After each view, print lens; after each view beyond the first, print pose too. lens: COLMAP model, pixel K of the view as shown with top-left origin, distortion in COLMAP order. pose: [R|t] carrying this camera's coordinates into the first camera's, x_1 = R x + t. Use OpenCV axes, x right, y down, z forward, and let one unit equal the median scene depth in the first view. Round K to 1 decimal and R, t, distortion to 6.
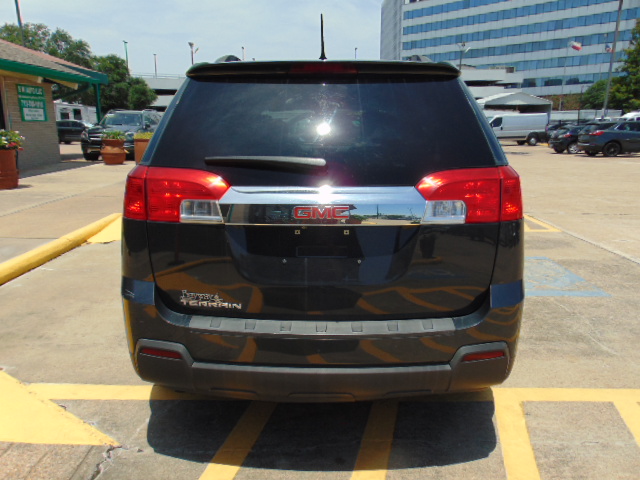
lens RADIAL K [[476.0, 0, 318.1], [0, 476.0, 243.6], [0, 0, 1]] dist [-0.008116, 0.044112]
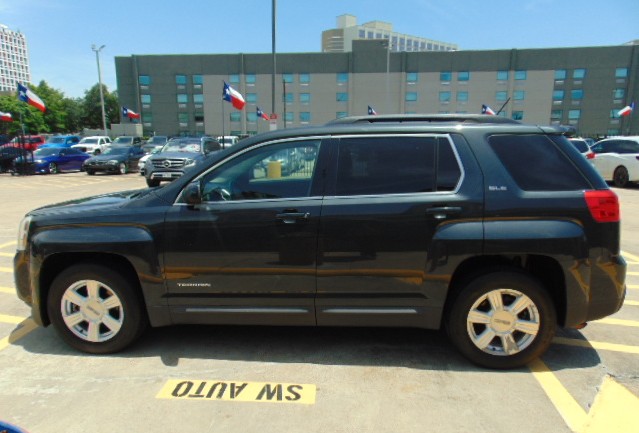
lens RADIAL K [[478.2, 0, 314.3], [0, 478.2, 240.1], [0, 0, 1]] dist [-0.000276, 0.030374]
pose [[0.072977, -0.209770, 0.975024, -0.067650], [0.246796, 0.951023, 0.186135, -0.017882], [-0.966316, 0.227049, 0.121173, 0.057951]]
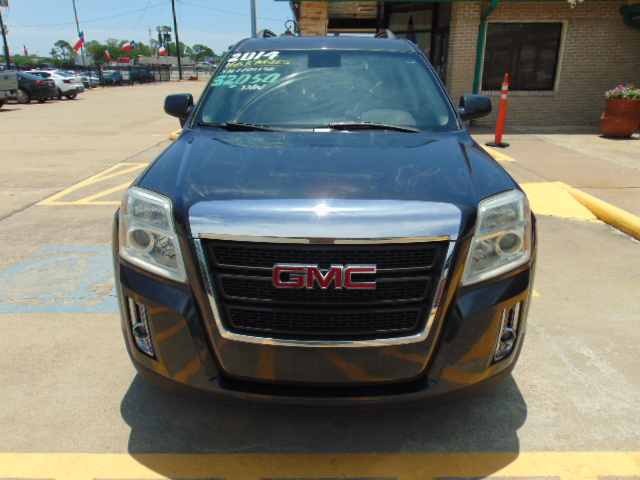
lens RADIAL K [[500.5, 0, 317.9], [0, 500.5, 242.8], [0, 0, 1]] dist [-0.028732, 0.037353]
pose [[-0.999995, -0.000730, -0.003170, 0.001802], [-0.002355, 0.834832, 0.550500, -0.033117], [0.002244, 0.550505, -0.834829, 0.127425]]
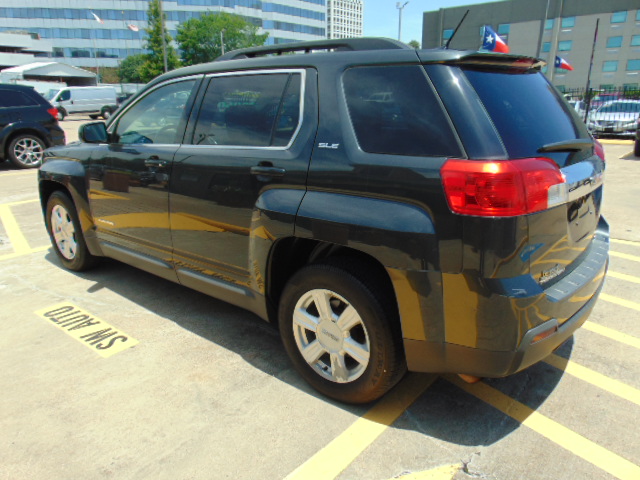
lens RADIAL K [[476.0, 0, 311.9], [0, 476.0, 243.2], [0, 0, 1]] dist [-0.008116, 0.044112]
pose [[0.634489, -0.231704, 0.737385, -0.042627], [0.192533, 0.971318, 0.139545, -0.006549], [-0.748569, 0.053431, 0.660901, 0.020752]]
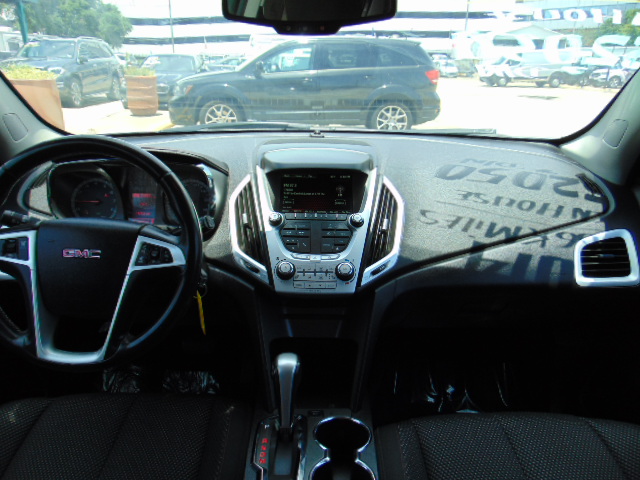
lens RADIAL K [[476.0, 0, 324.3], [0, 476.0, 239.5], [0, 0, 1]] dist [-0.008116, 0.044112]
pose [[0.999638, -0.000446, 0.026901, 0.001898], [-0.002607, 0.993552, 0.113346, -0.014646], [-0.026778, -0.113375, 0.993191, 0.060049]]
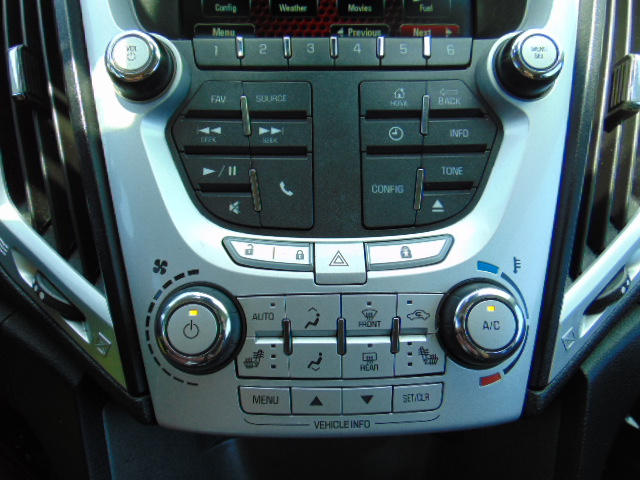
lens RADIAL K [[476.0, 0, 320.1], [0, 476.0, 230.7], [0, 0, 1]] dist [-0.008116, 0.044112]
pose [[0.999207, -0.027104, 0.029176, 0.001799], [0.013400, 0.918751, 0.394611, -0.013746], [-0.037501, -0.393907, 0.918385, 0.072628]]
